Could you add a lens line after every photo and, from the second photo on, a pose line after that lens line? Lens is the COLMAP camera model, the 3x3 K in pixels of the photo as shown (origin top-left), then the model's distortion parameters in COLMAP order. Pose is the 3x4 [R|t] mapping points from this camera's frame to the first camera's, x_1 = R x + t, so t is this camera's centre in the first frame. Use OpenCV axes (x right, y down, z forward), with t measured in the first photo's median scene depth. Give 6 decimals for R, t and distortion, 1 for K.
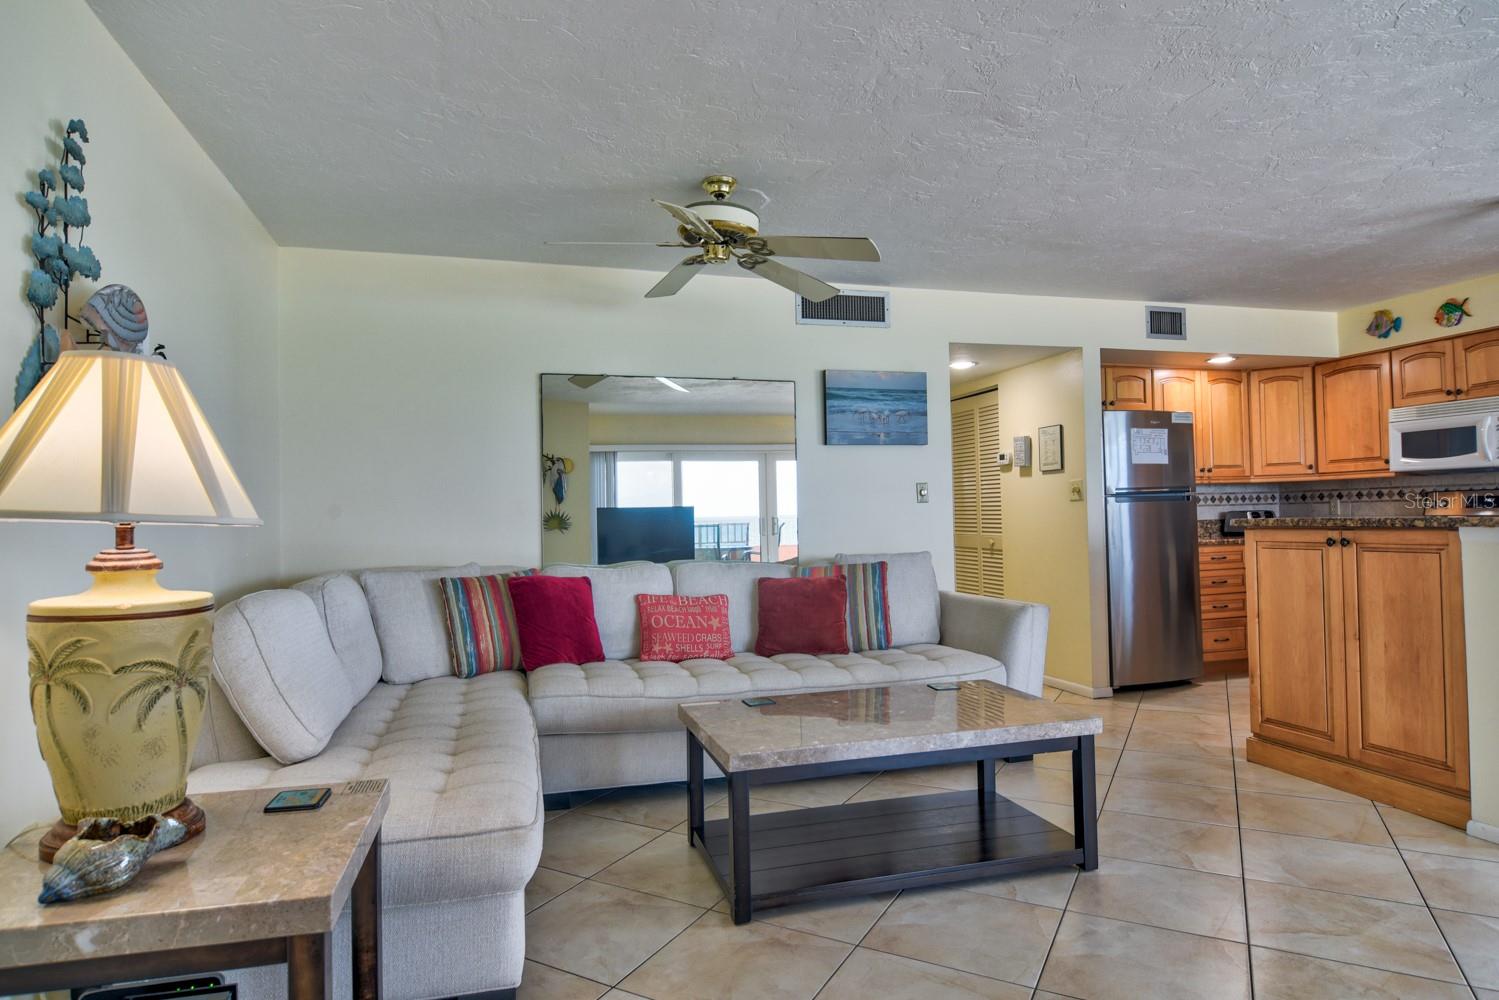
lens RADIAL K [[844.8, 0, 747.4], [0, 844.8, 504.2], [0, 0, 1]] dist [-0.006418, -0.002900]
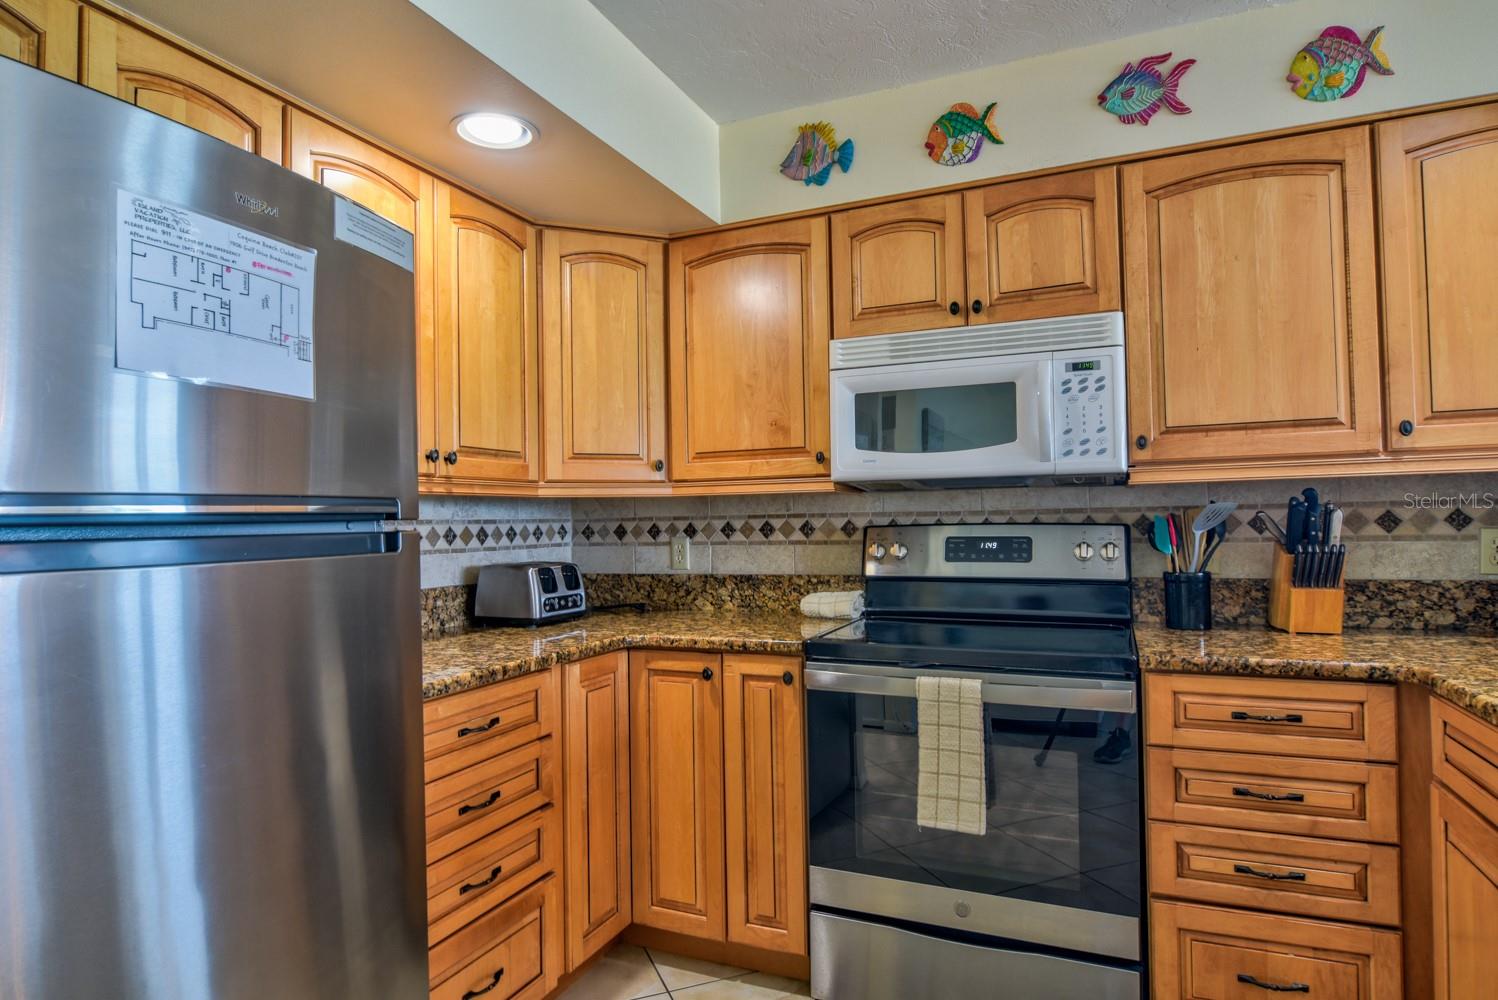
lens RADIAL K [[832.1, 0, 732.0], [0, 832.1, 504.5], [0, 0, 1]] dist [-0.004691, -0.007024]
pose [[0.643691, 0.027940, 0.764776, 0.366845], [-0.009383, 0.999546, -0.028620, -0.012024], [-0.765228, 0.011246, 0.643661, 0.703128]]
